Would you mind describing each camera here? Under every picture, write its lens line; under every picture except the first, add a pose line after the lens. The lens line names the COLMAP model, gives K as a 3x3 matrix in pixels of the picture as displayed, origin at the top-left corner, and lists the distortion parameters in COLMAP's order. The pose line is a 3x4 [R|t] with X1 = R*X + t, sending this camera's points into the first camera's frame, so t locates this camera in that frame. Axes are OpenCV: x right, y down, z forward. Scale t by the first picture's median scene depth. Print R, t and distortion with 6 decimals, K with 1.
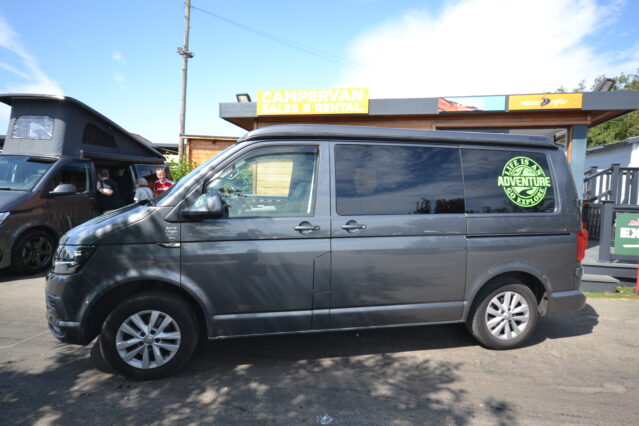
lens RADIAL K [[340.1, 0, 319.5], [0, 340.1, 213.0], [0, 0, 1]] dist [0.012257, -0.000366]
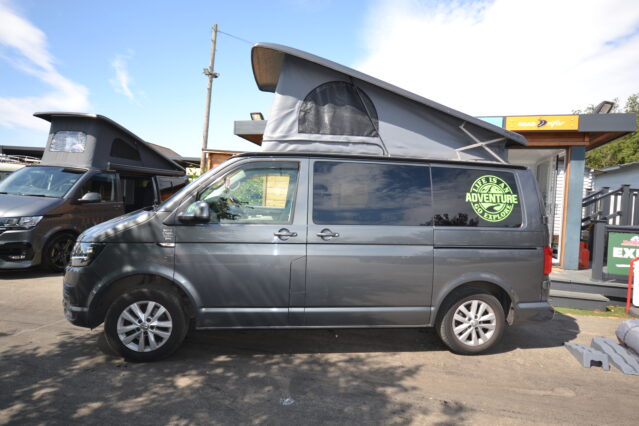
lens RADIAL K [[340.1, 0, 319.5], [0, 340.1, 213.0], [0, 0, 1]] dist [0.012257, -0.000366]
pose [[0.997645, 0.025488, -0.063682, 0.123828], [-0.028262, 0.998674, -0.043039, 0.016135], [0.062500, 0.044737, 0.997042, -0.107343]]
